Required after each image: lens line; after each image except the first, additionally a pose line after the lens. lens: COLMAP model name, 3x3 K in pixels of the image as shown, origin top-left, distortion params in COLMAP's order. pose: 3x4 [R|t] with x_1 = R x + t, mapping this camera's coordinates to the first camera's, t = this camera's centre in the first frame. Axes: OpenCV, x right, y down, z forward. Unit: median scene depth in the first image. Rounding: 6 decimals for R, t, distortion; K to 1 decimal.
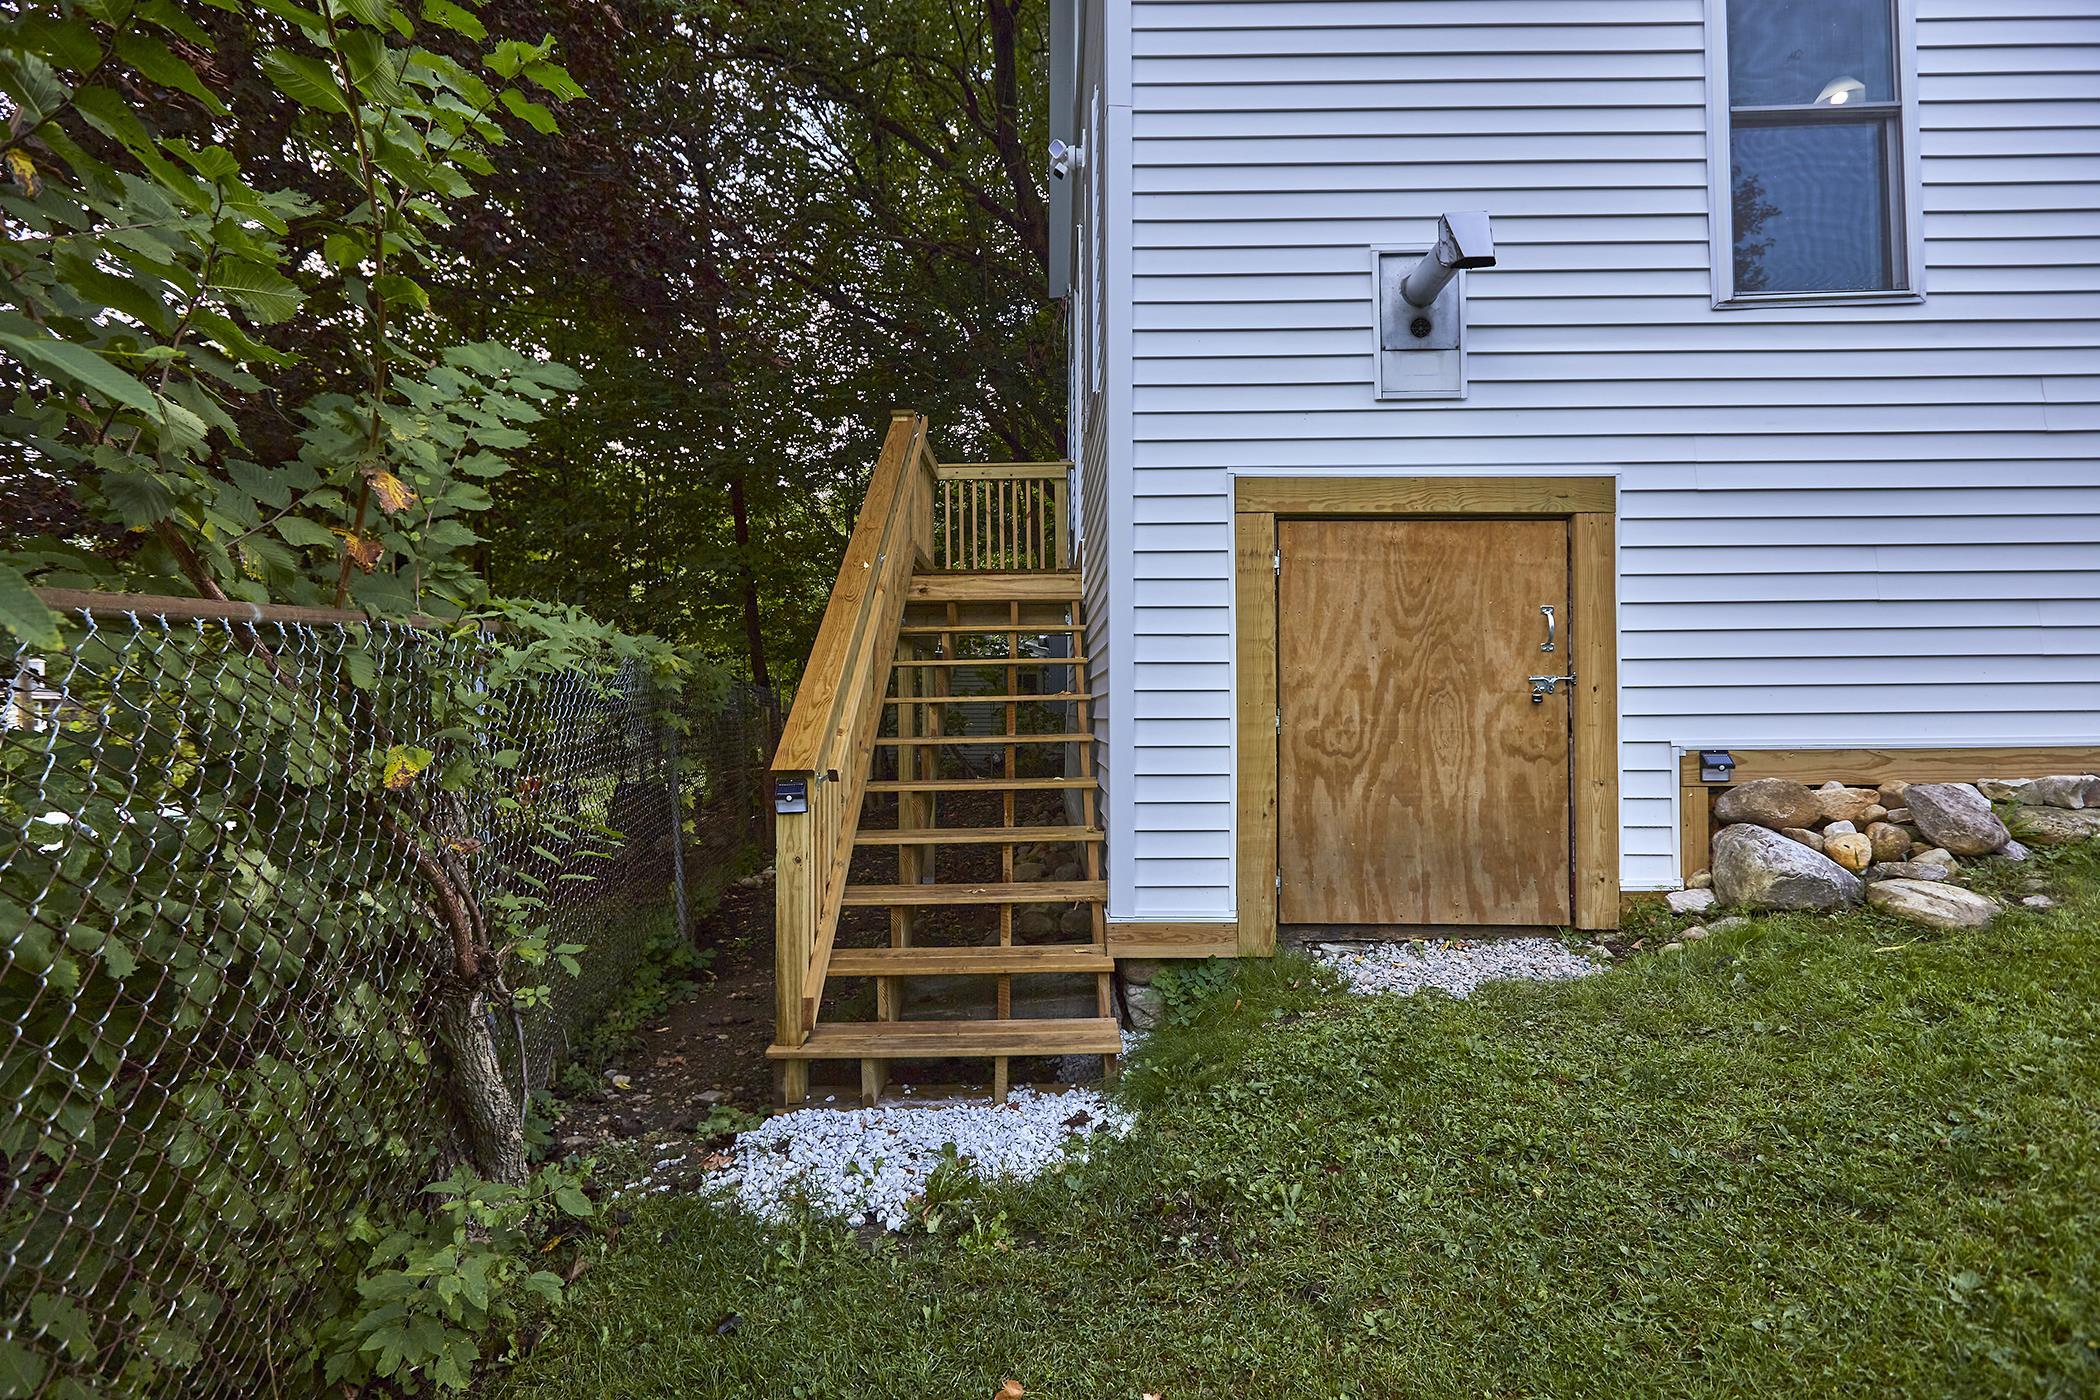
lens RADIAL K [[968.2, 0, 1047.8], [0, 968.2, 692.3], [0, 0, 1]] dist [0.000522, 0.000466]
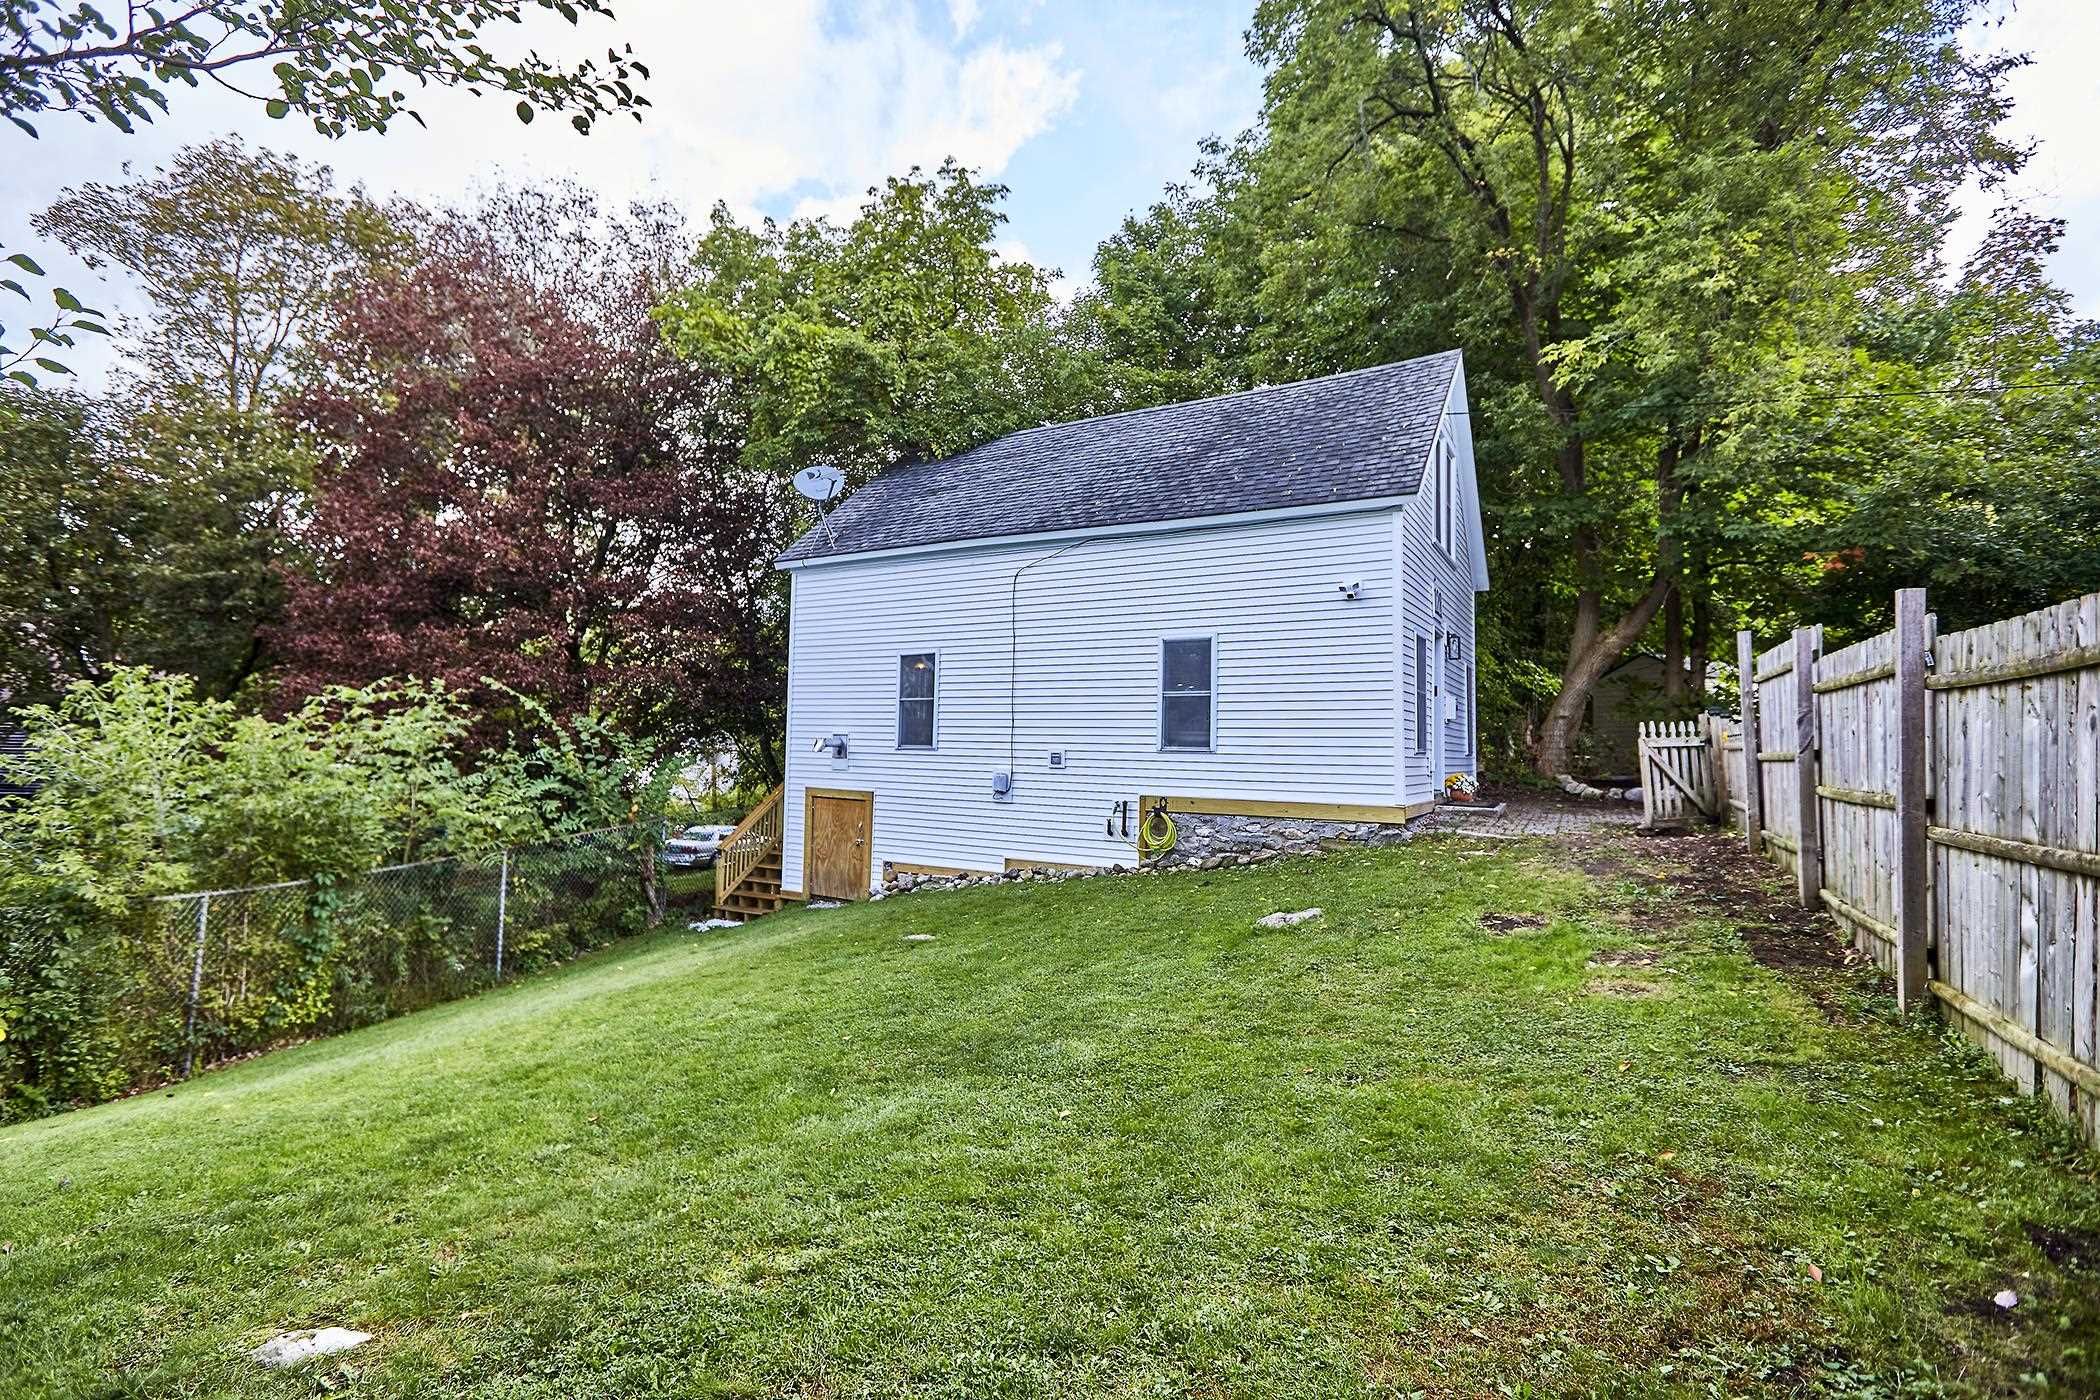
lens RADIAL K [[968.2, 0, 1048.4], [0, 968.2, 704.1], [0, 0, 1]] dist [0.000522, 0.000466]
pose [[0.859511, 0.003371, -0.511107, 3.285507], [-0.020167, 0.999423, -0.027322, -0.492400], [0.510720, 0.033791, 0.859083, -2.122029]]
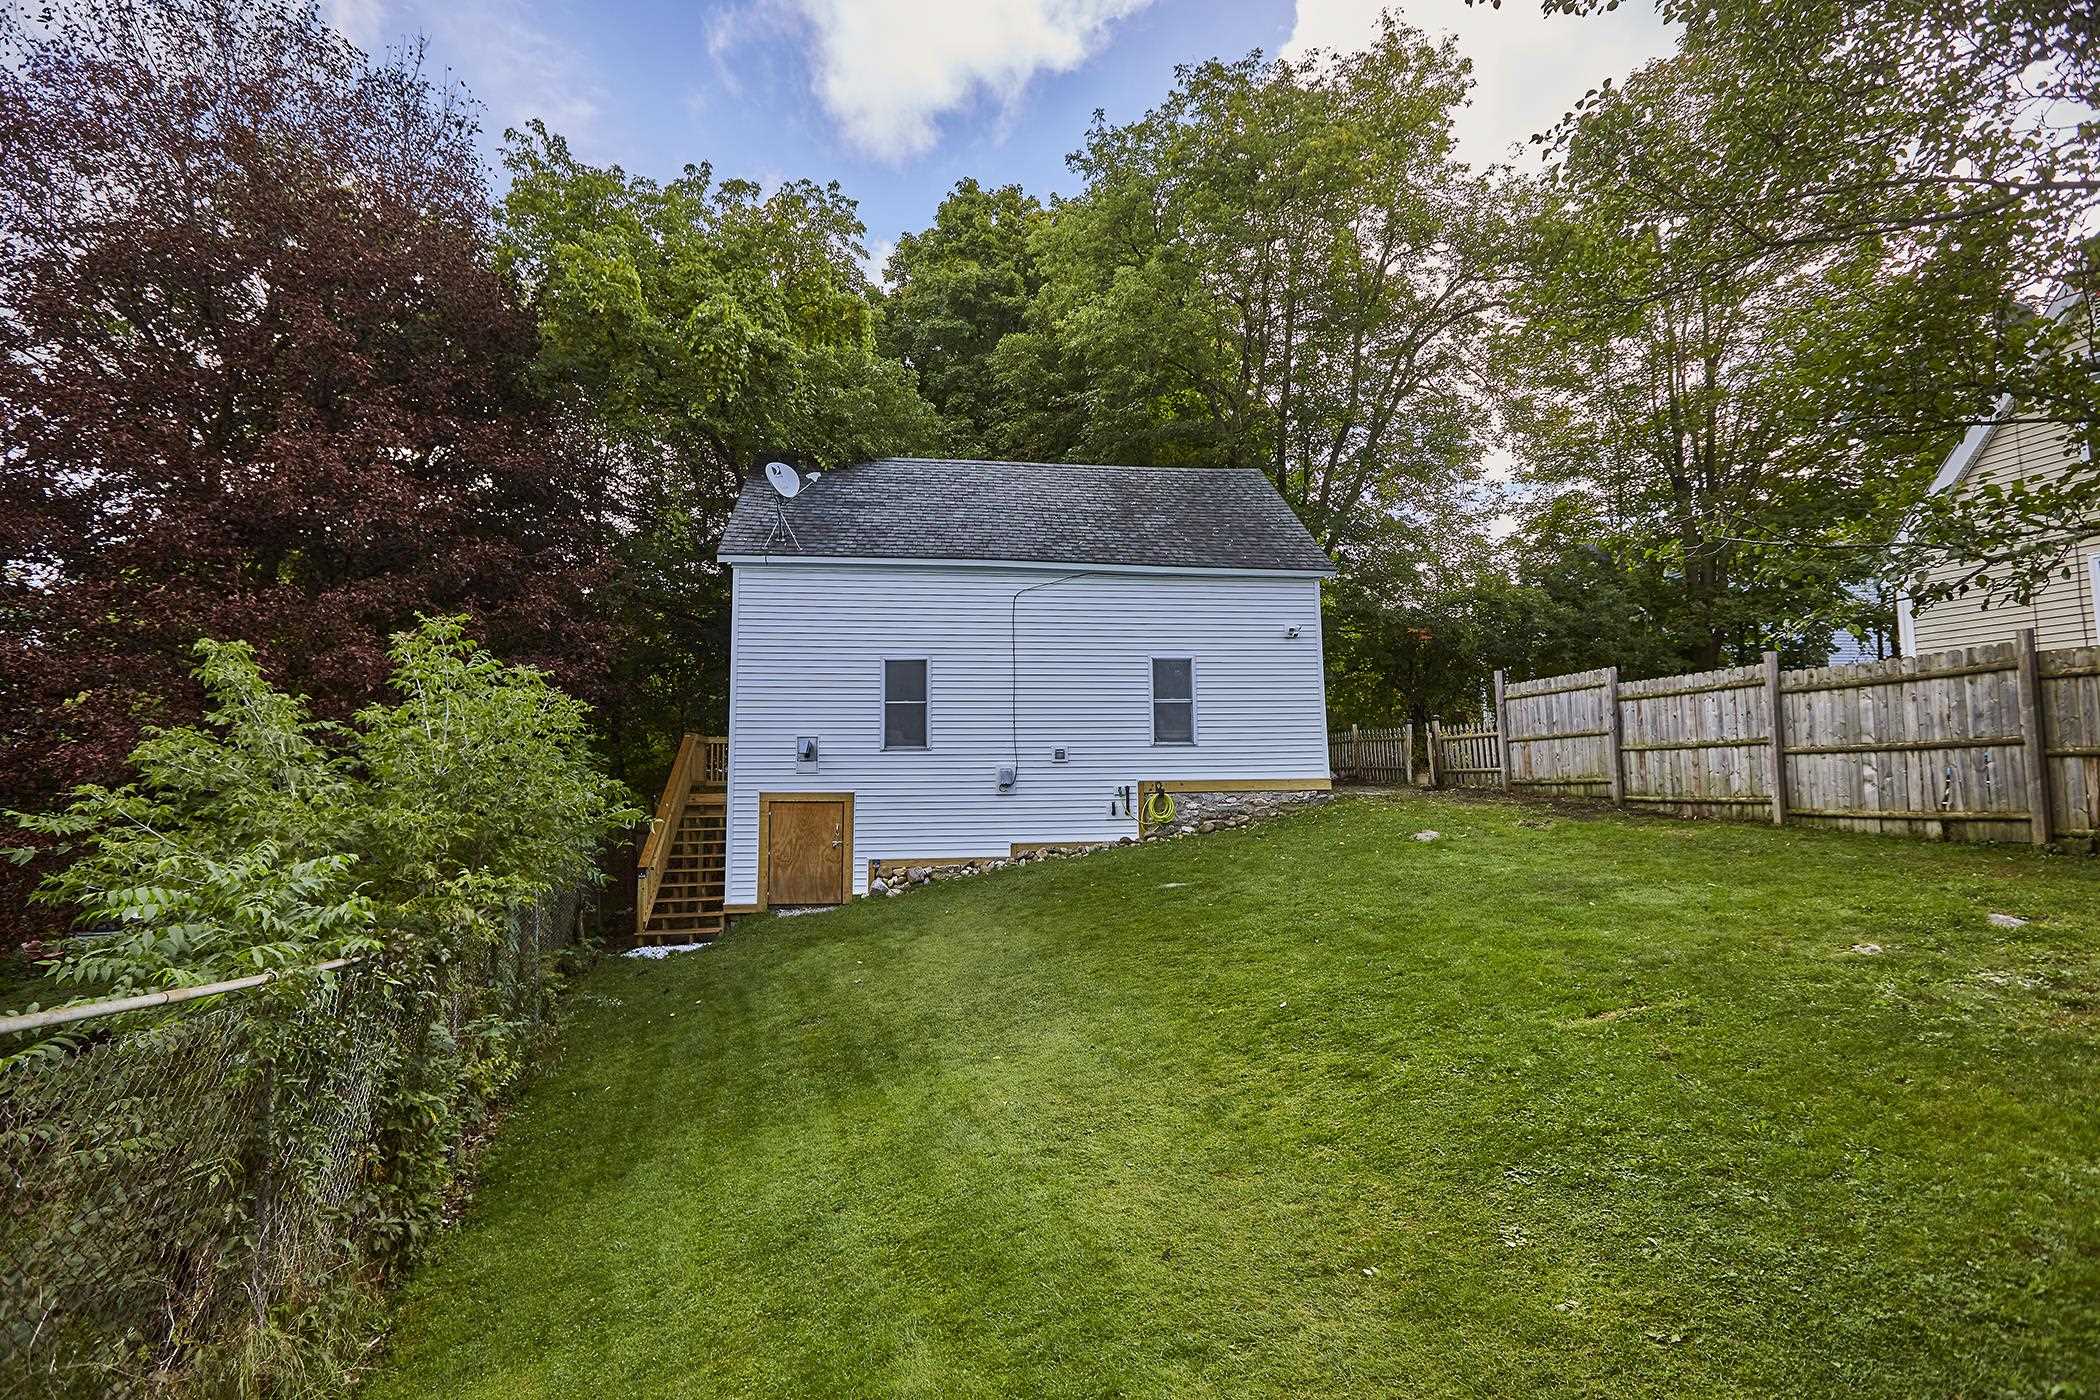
lens RADIAL K [[968.2, 0, 1056.1], [0, 968.2, 701.7], [0, 0, 1]] dist [0.000522, 0.000466]
pose [[0.989846, 0.010948, 0.141720, 0.846593], [-0.000797, 0.997441, -0.071488, -0.314534], [-0.142140, 0.070650, 0.987322, -3.214250]]
